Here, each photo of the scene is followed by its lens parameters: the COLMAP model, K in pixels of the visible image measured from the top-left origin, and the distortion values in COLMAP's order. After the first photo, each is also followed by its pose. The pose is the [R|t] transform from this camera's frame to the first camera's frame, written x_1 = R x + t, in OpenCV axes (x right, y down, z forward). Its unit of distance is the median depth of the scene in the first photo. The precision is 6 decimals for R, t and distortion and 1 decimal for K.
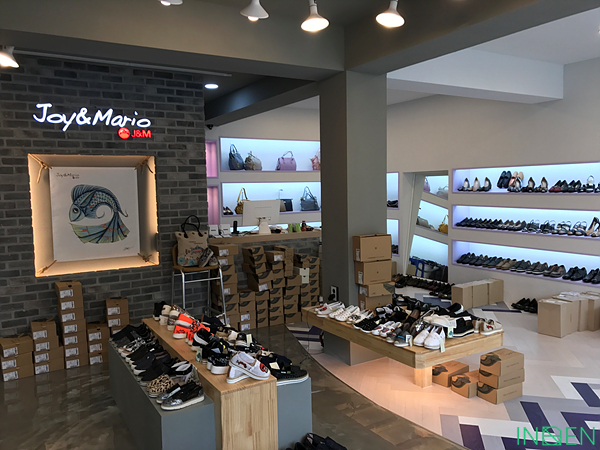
lens RADIAL K [[488.6, 0, 280.2], [0, 488.6, 228.1], [0, 0, 1]] dist [0.029406, -0.020996]
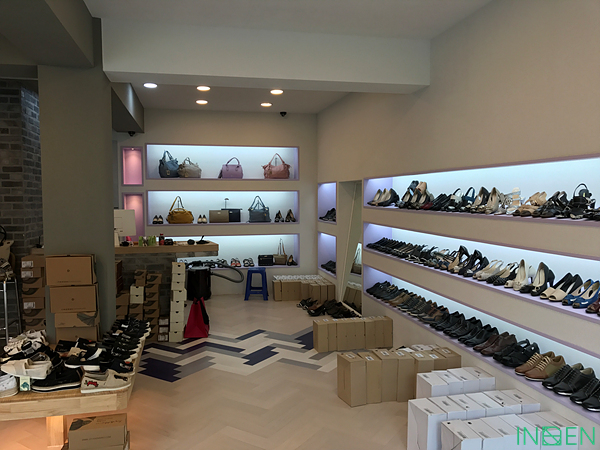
lens RADIAL K [[488.6, 0, 294.0], [0, 488.6, 226.2], [0, 0, 1]] dist [0.029406, -0.020996]
pose [[0.944345, 0.036783, -0.326894, 0.686605], [-0.042460, 0.999046, -0.010246, -0.036087], [0.326205, 0.023555, 0.945005, 0.260103]]
